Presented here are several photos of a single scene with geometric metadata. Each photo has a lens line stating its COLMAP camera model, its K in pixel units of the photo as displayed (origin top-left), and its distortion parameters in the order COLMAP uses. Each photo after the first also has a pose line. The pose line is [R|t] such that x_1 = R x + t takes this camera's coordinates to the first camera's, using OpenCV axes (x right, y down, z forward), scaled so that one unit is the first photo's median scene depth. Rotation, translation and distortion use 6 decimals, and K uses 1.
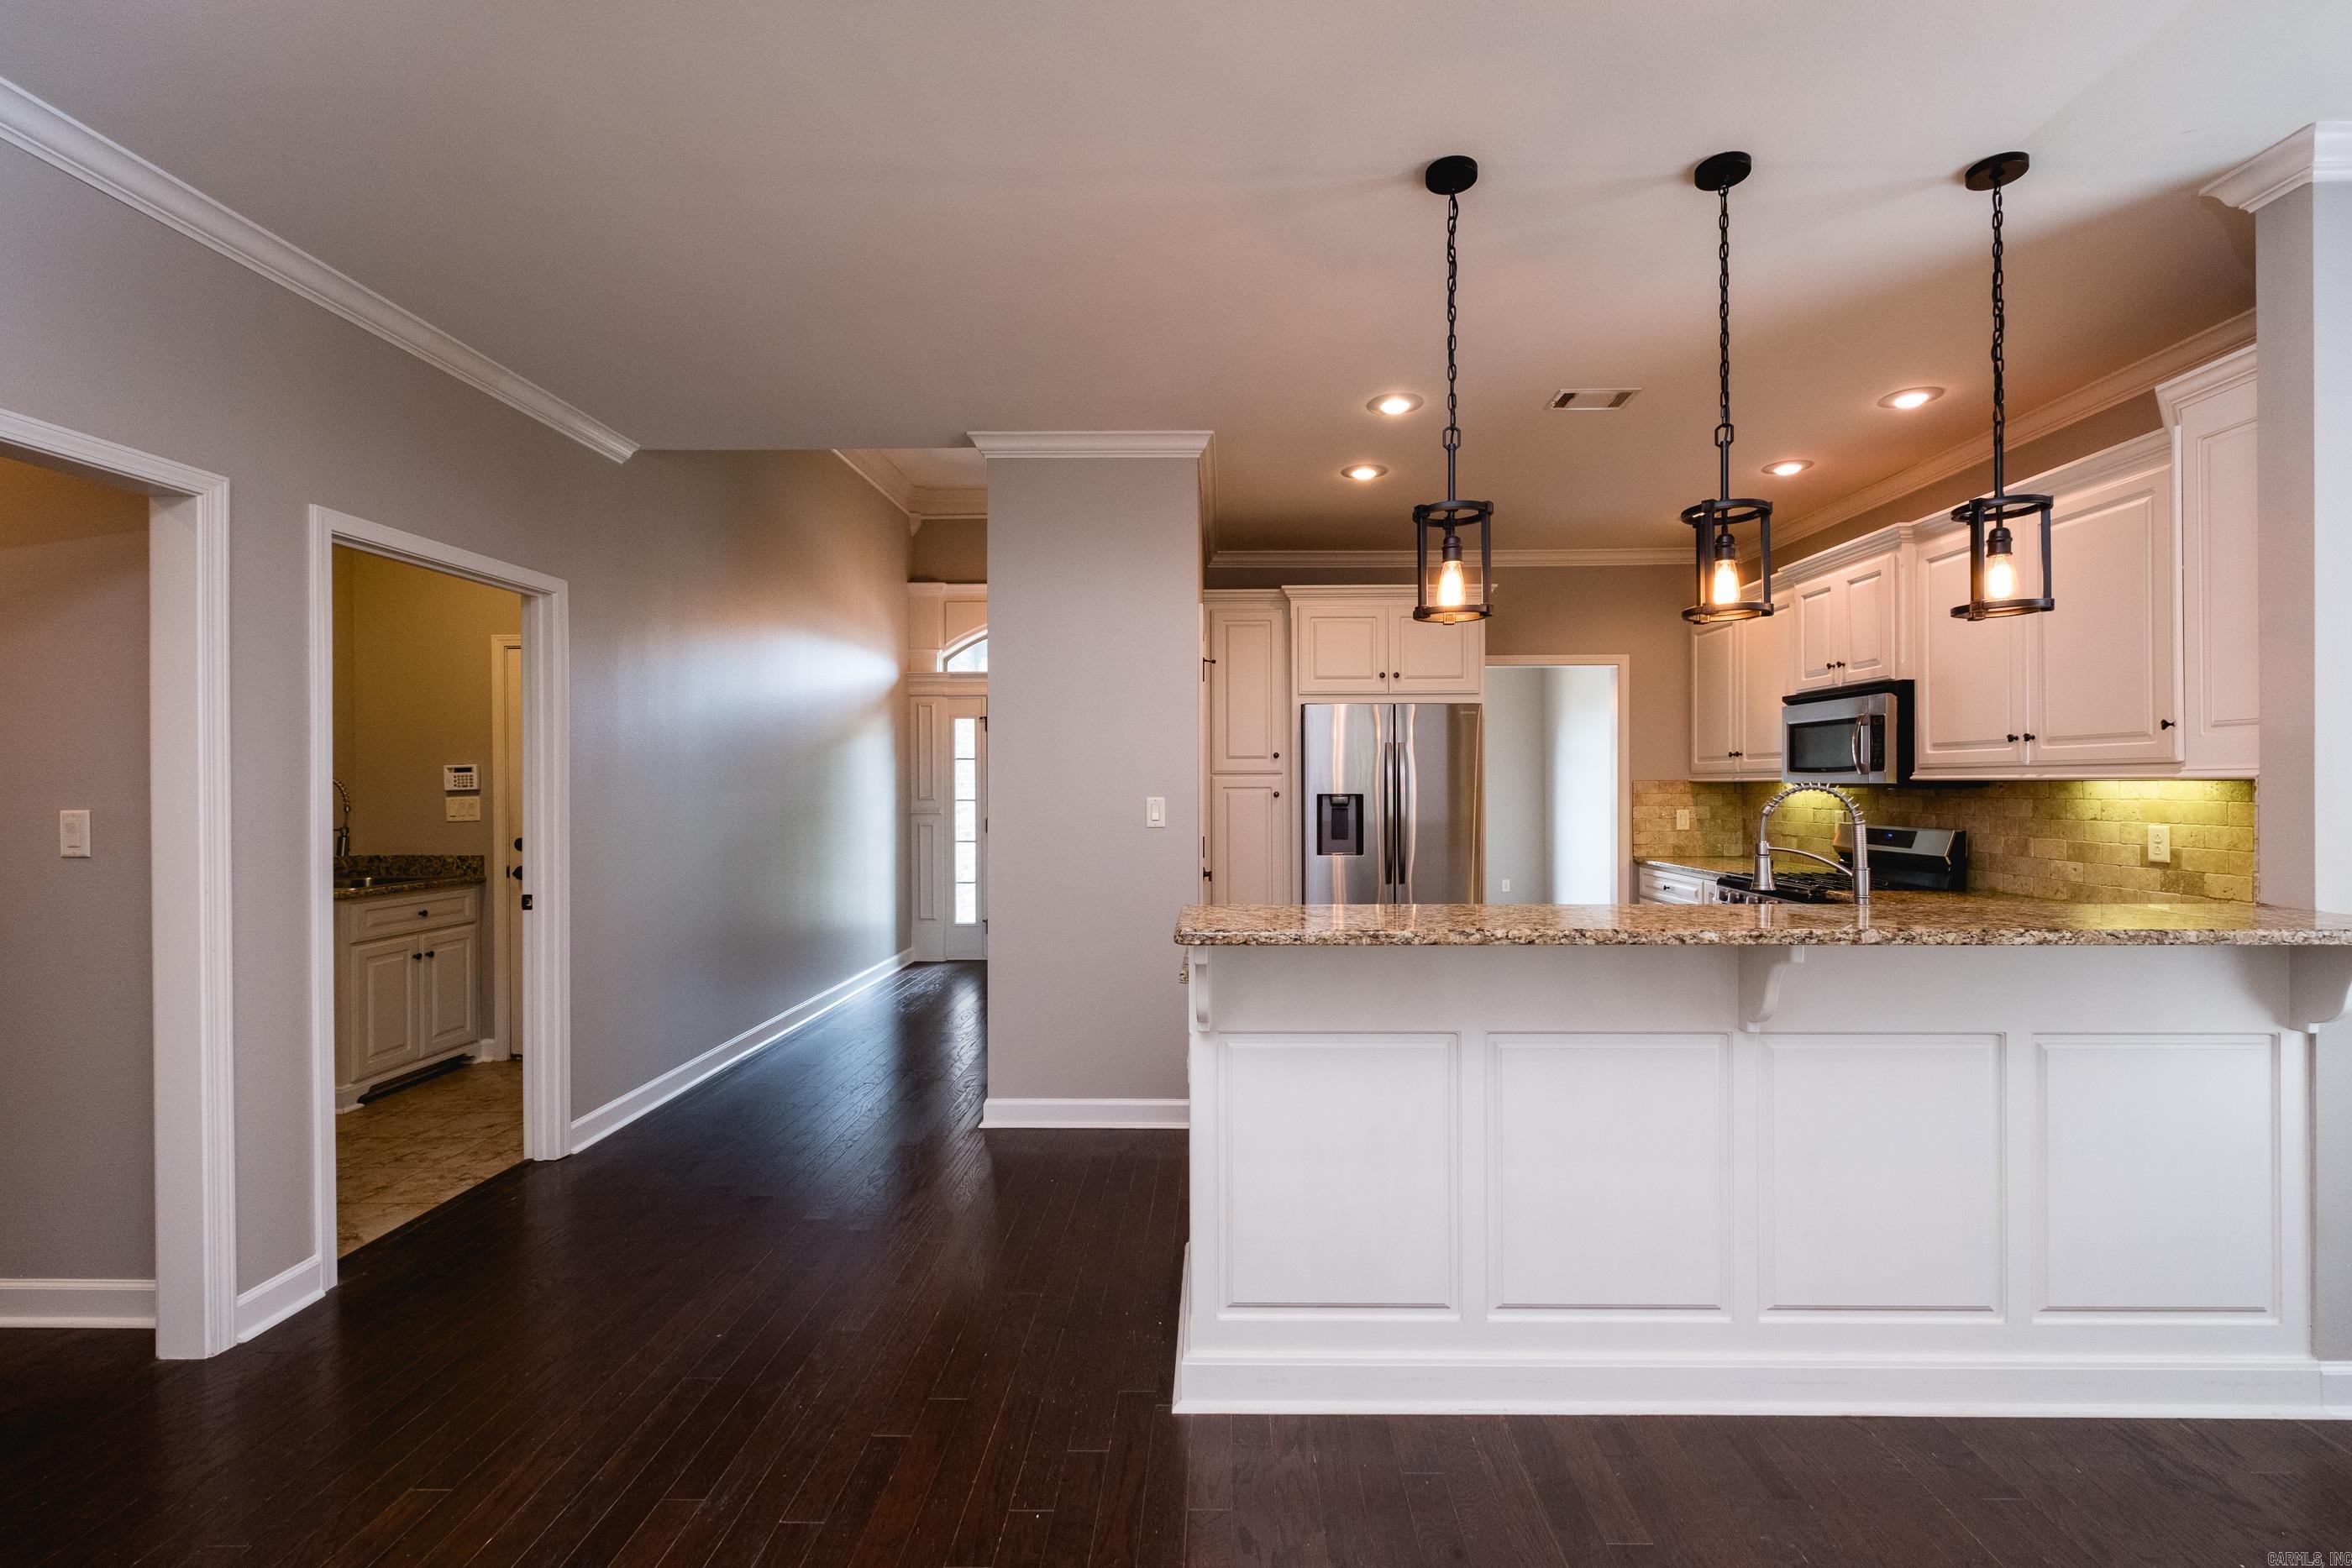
lens RADIAL K [[1022.5, 0, 1187.7], [0, 1022.5, 784.6], [0, 0, 1]] dist [0.015534, -0.010864]
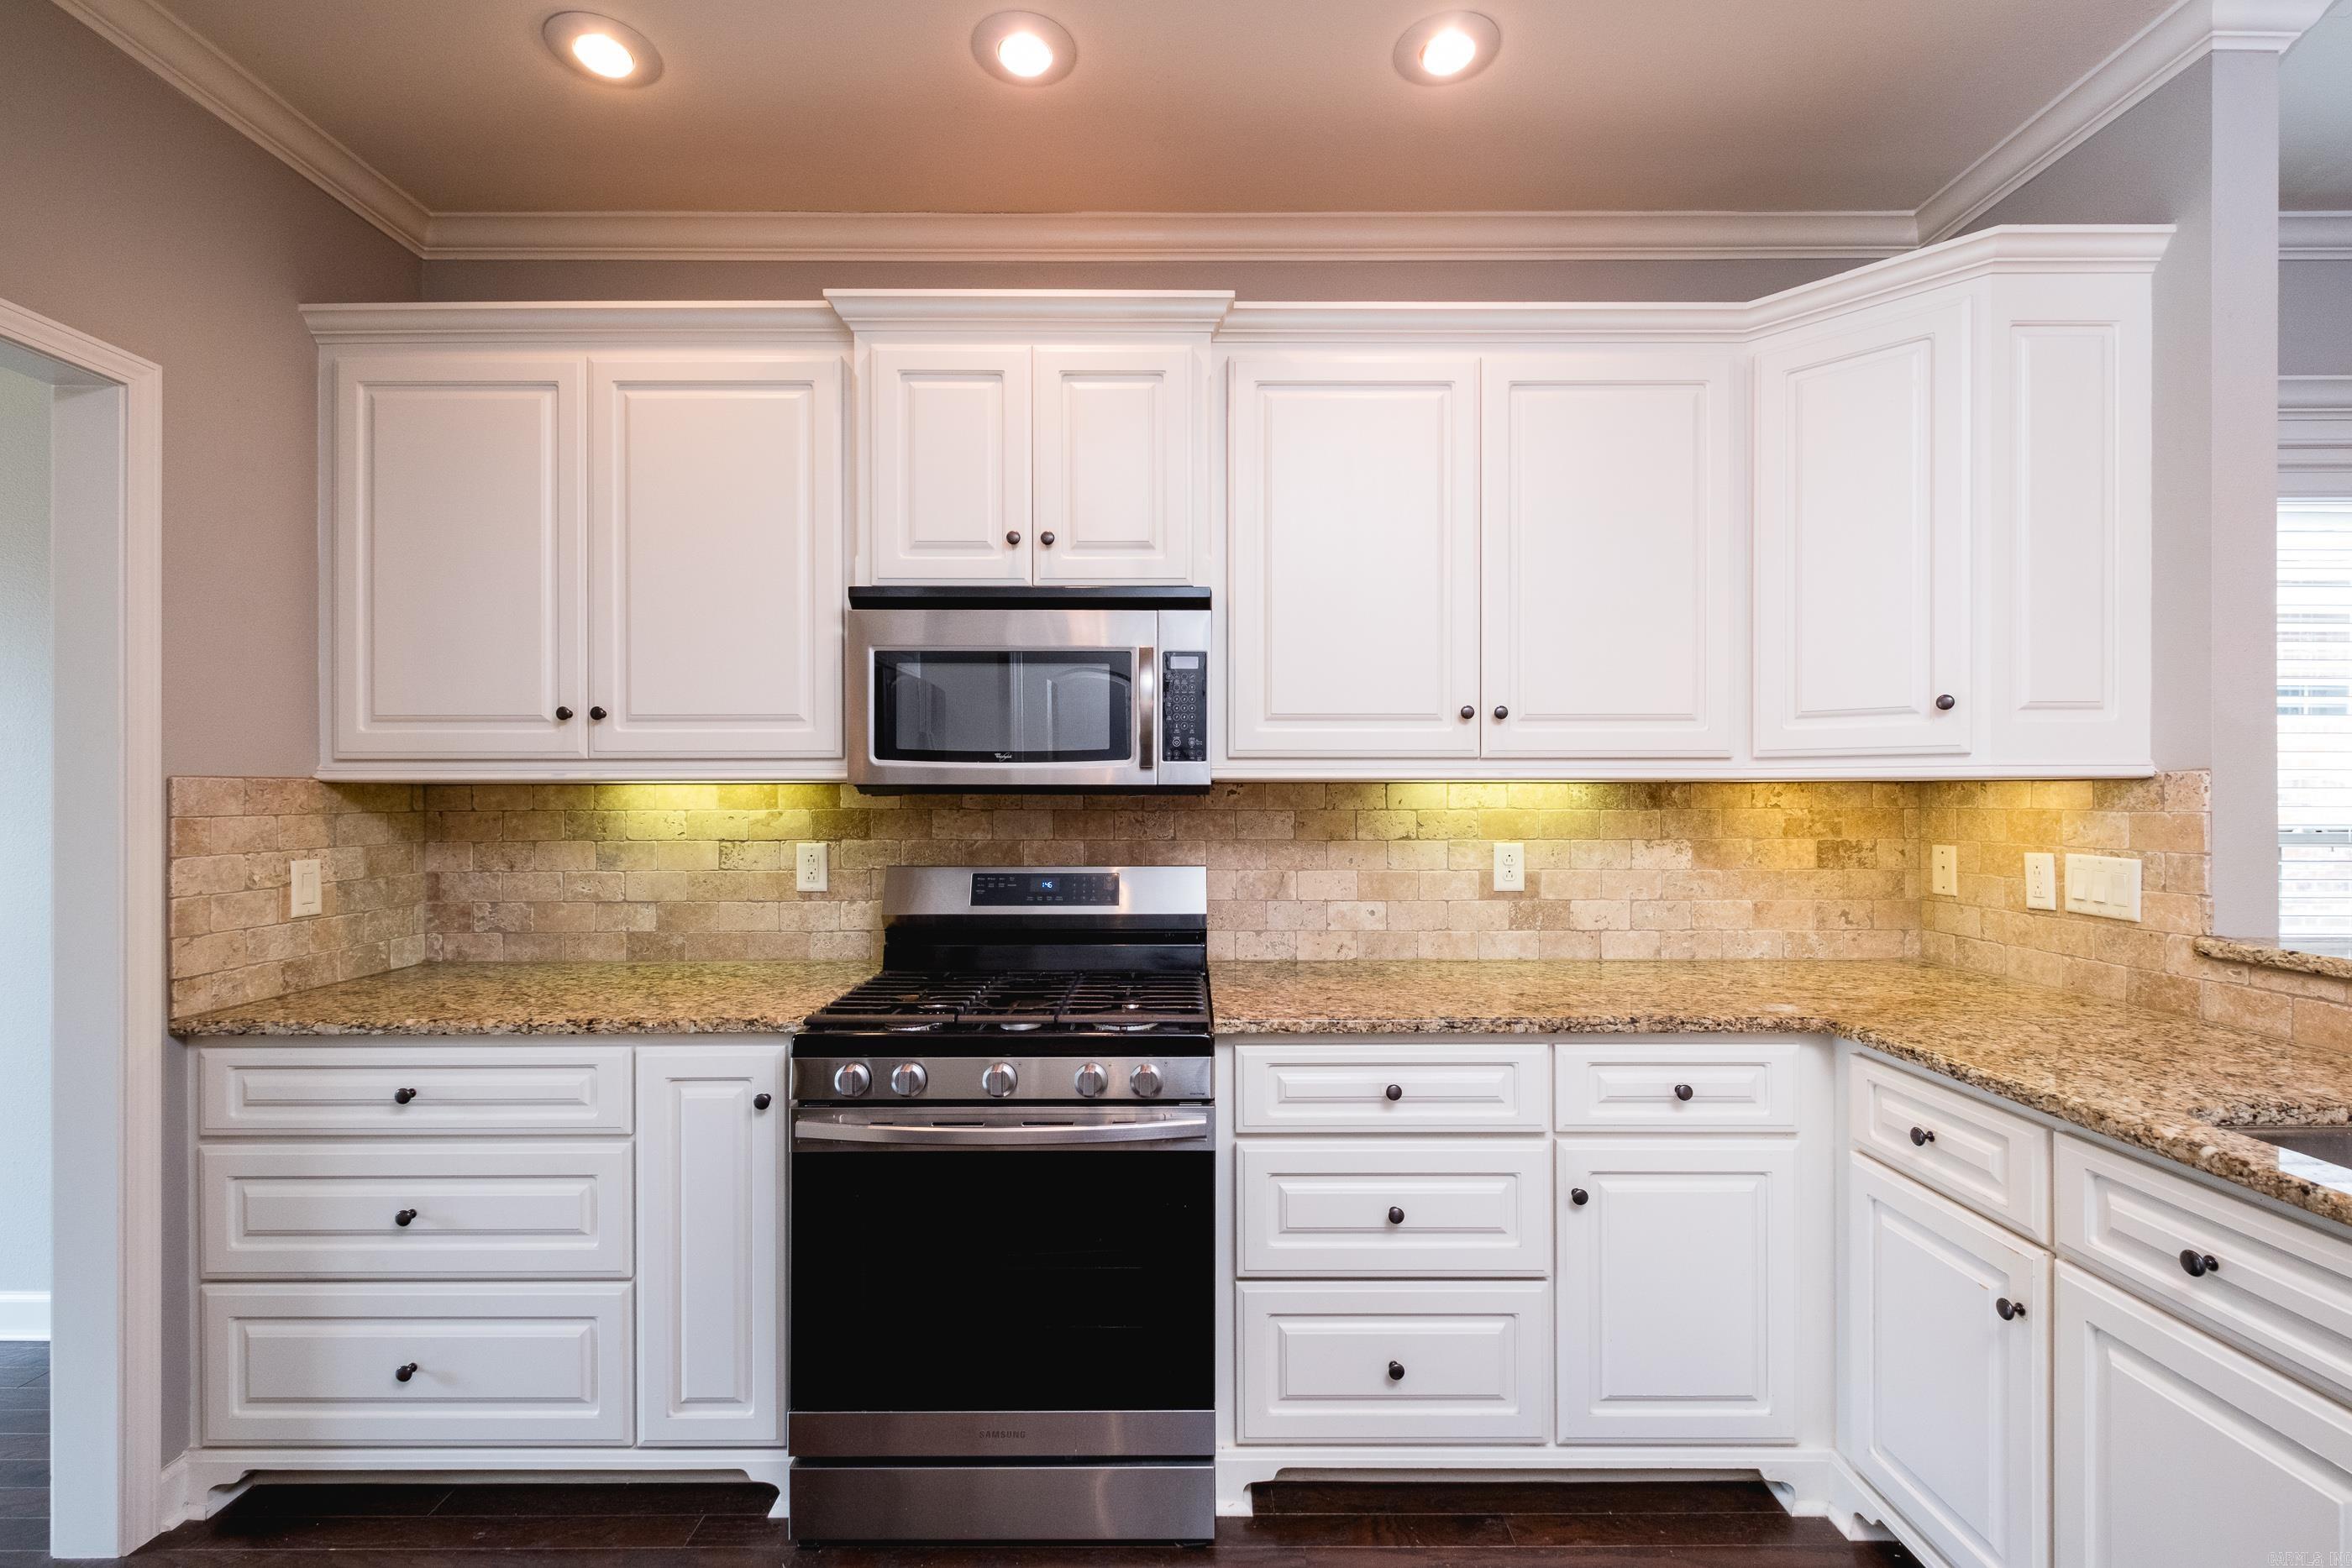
lens RADIAL K [[1022.5, 0, 1187.7], [0, 1022.5, 784.6], [0, 0, 1]] dist [0.015534, -0.010864]
pose [[-0.029028, 0.011703, 0.999510, 0.160533], [0.002434, 0.999929, -0.011637, 0.004471], [-0.999576, 0.002095, -0.029054, 0.982049]]
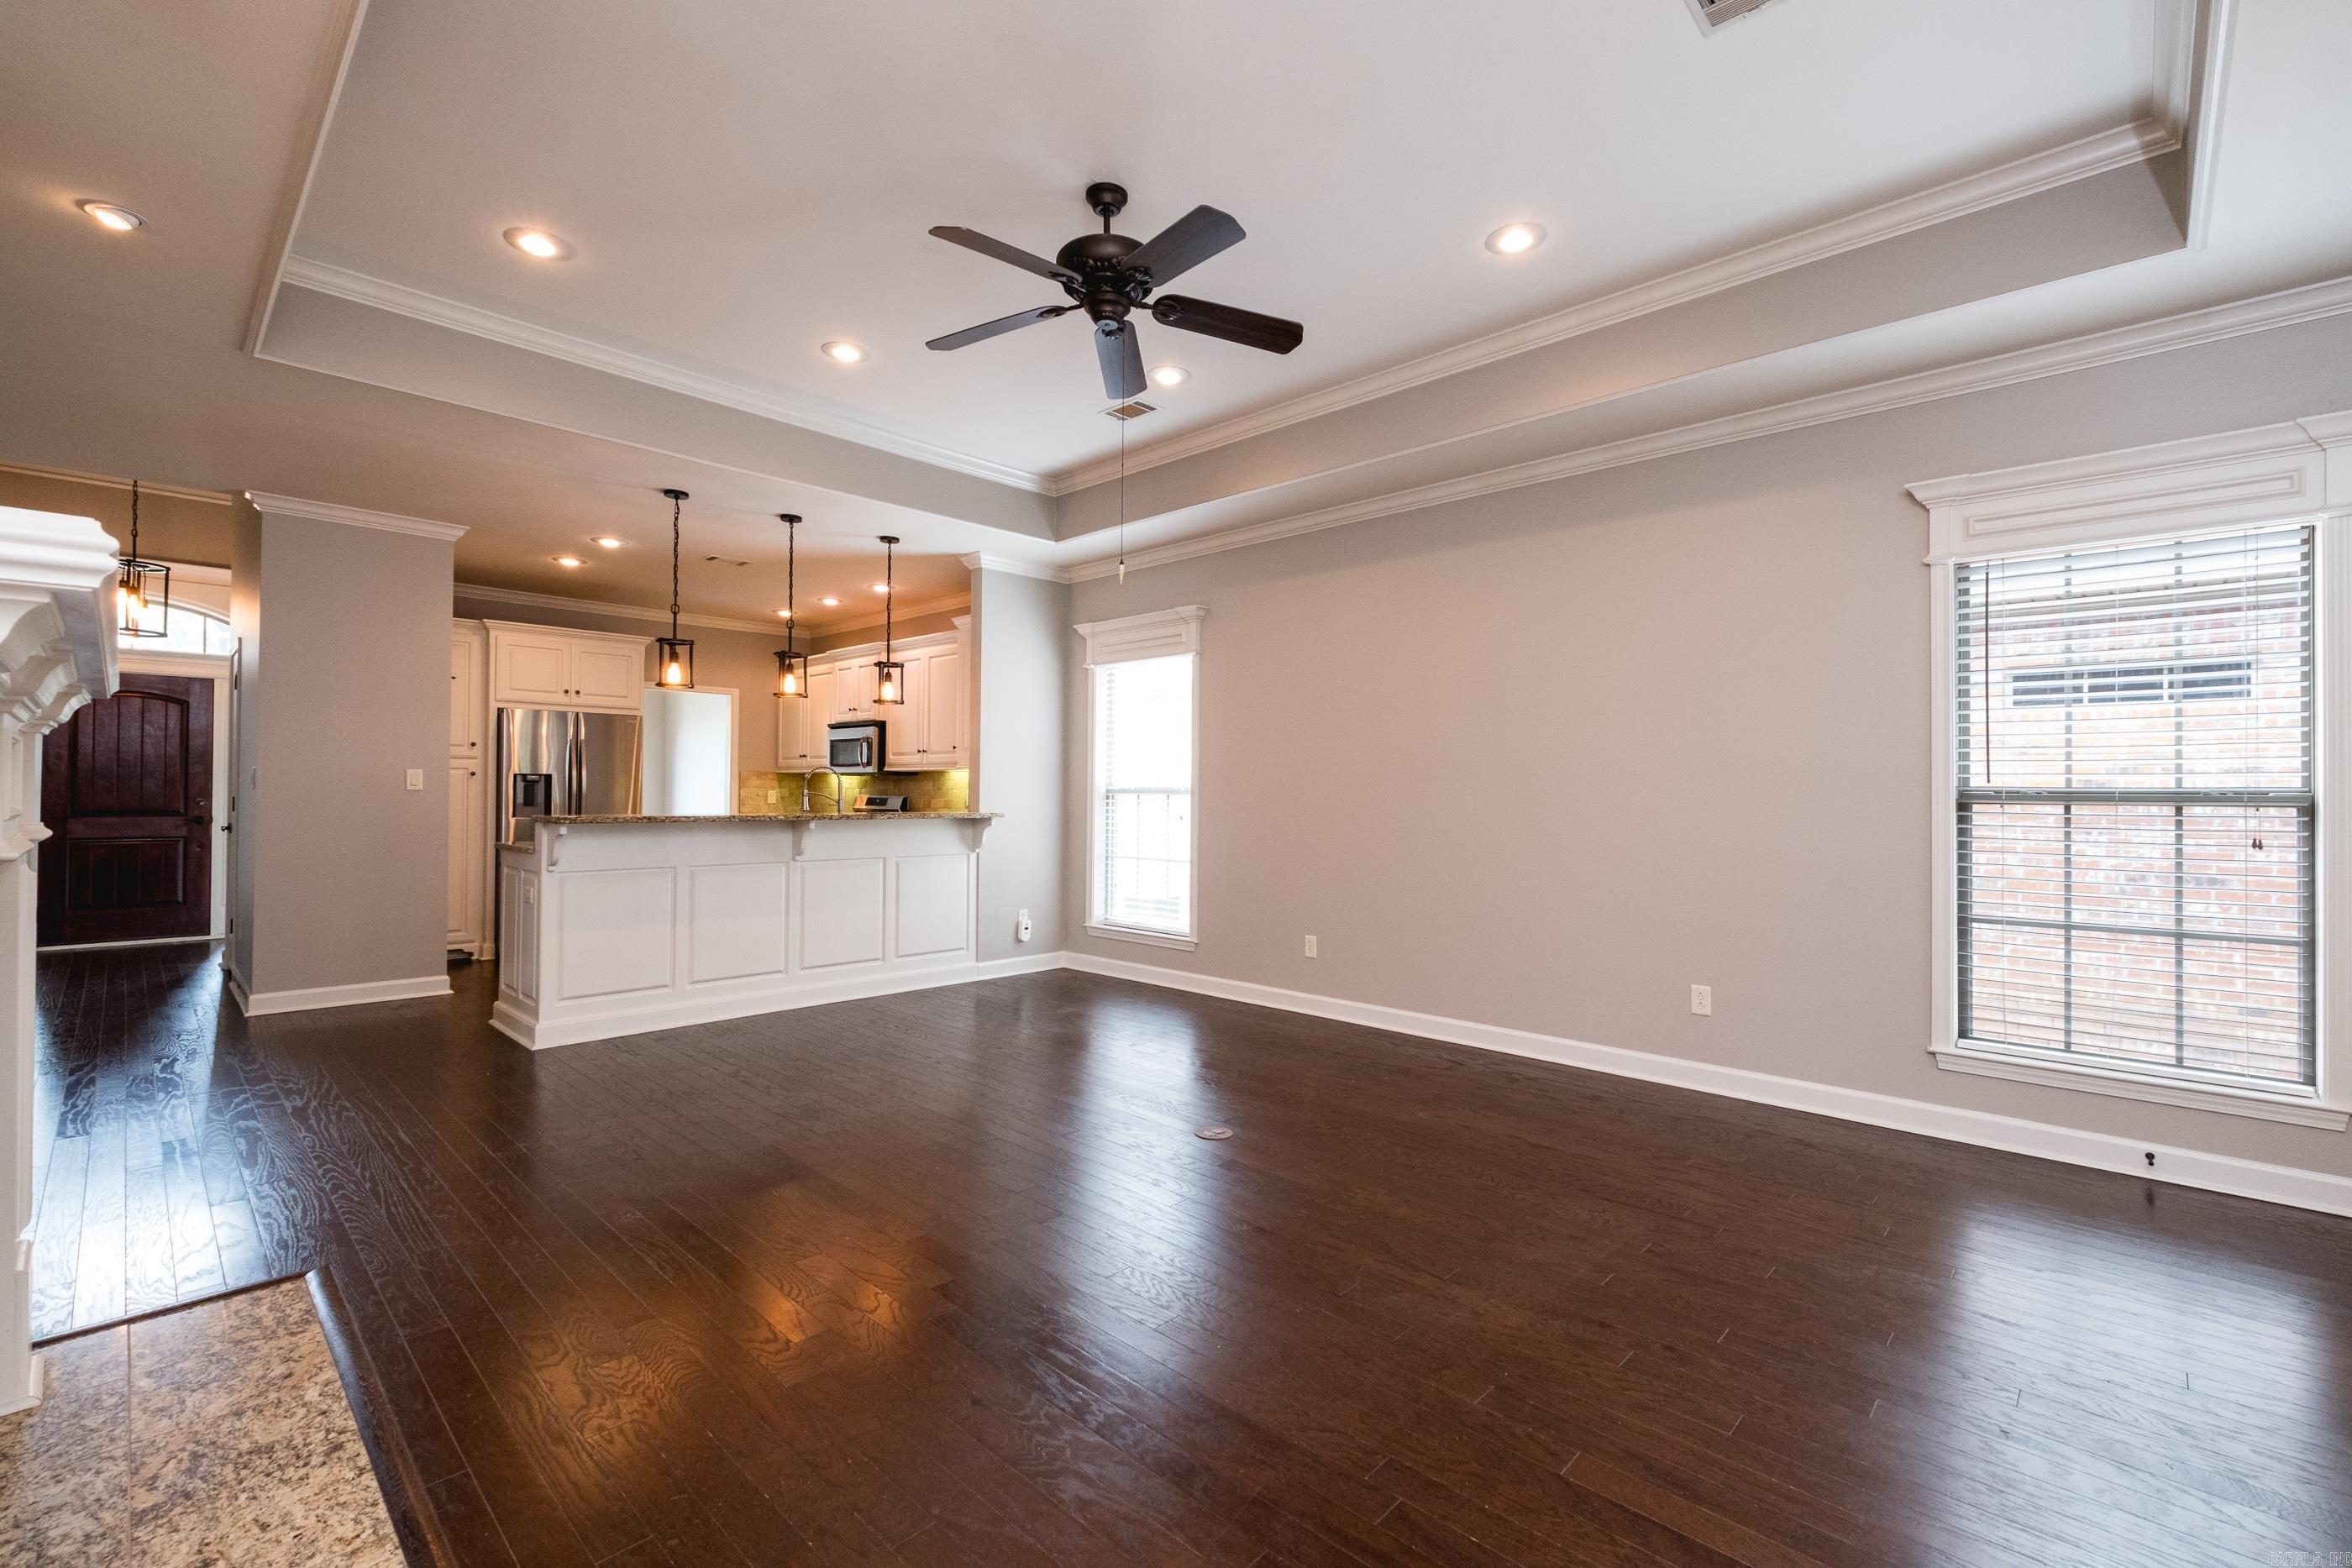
lens RADIAL K [[1022.5, 0, 1187.7], [0, 1022.5, 784.6], [0, 0, 1]] dist [0.015534, -0.010864]
pose [[0.671117, 0.013521, 0.741228, -0.349193], [-0.009928, 0.999908, -0.009251, 0.032764], [-0.741285, -0.001151, 0.671189, -0.723984]]
